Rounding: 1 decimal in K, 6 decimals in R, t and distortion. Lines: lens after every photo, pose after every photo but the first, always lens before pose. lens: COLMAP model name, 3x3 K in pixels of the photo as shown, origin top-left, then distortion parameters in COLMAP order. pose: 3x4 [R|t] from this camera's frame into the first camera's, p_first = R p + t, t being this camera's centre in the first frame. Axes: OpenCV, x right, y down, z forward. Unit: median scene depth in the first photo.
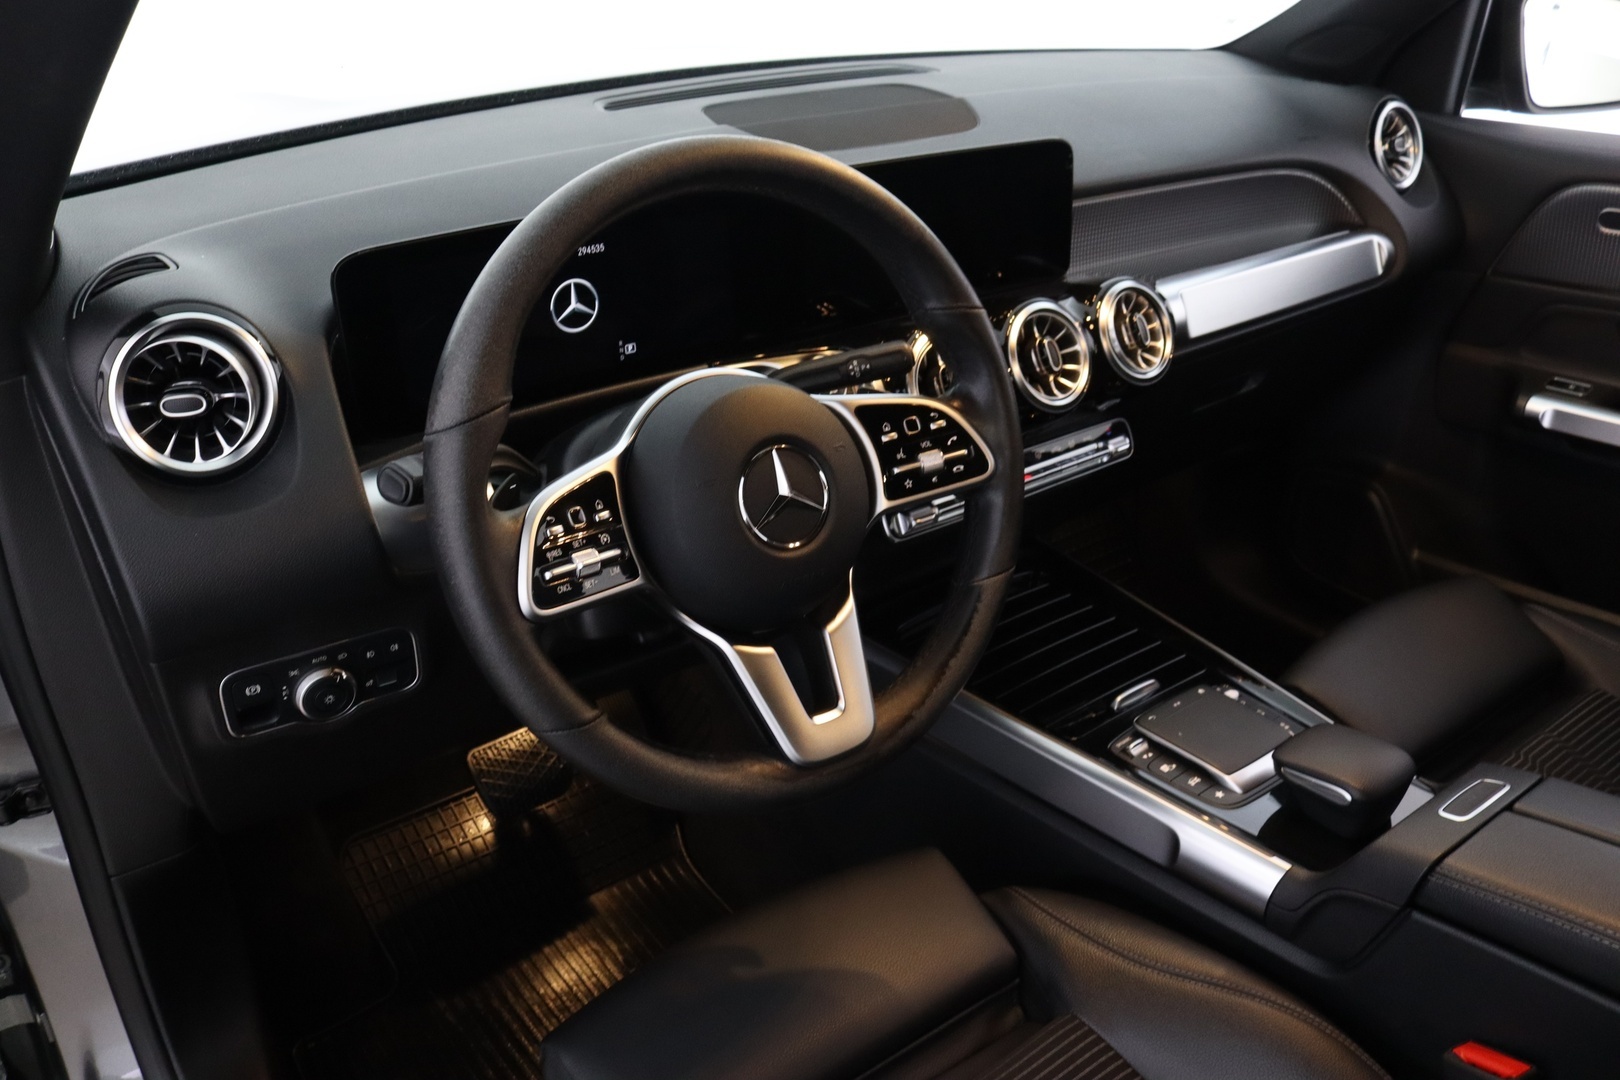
lens RADIAL K [[1333.0, 0, 810.0], [0, 1333.0, 540.0], [0, 0, 1]] dist [-0.032649, 0.009067]
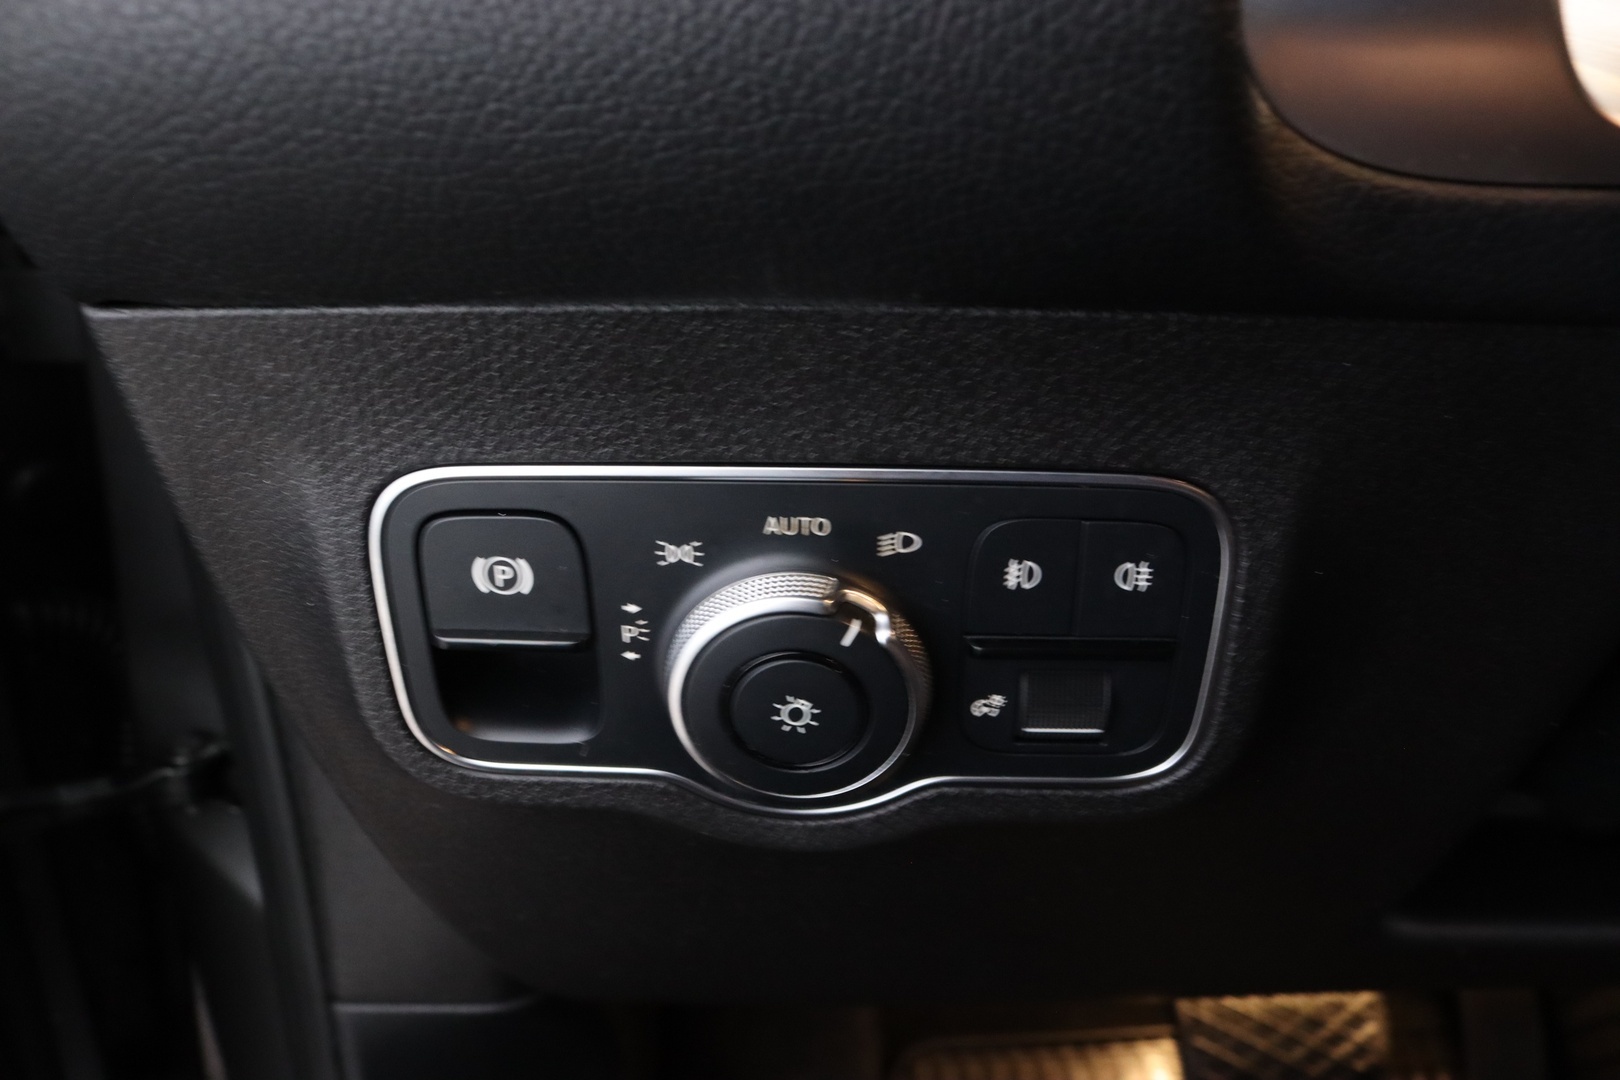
lens RADIAL K [[1333.0, 0, 810.0], [0, 1333.0, 540.0], [0, 0, 1]] dist [-0.032649, 0.009067]
pose [[0.832300, 0.209897, -0.513050, -0.117414], [-0.263490, 0.964097, -0.033021, 0.045645], [0.487699, 0.162666, 0.857723, 0.374399]]
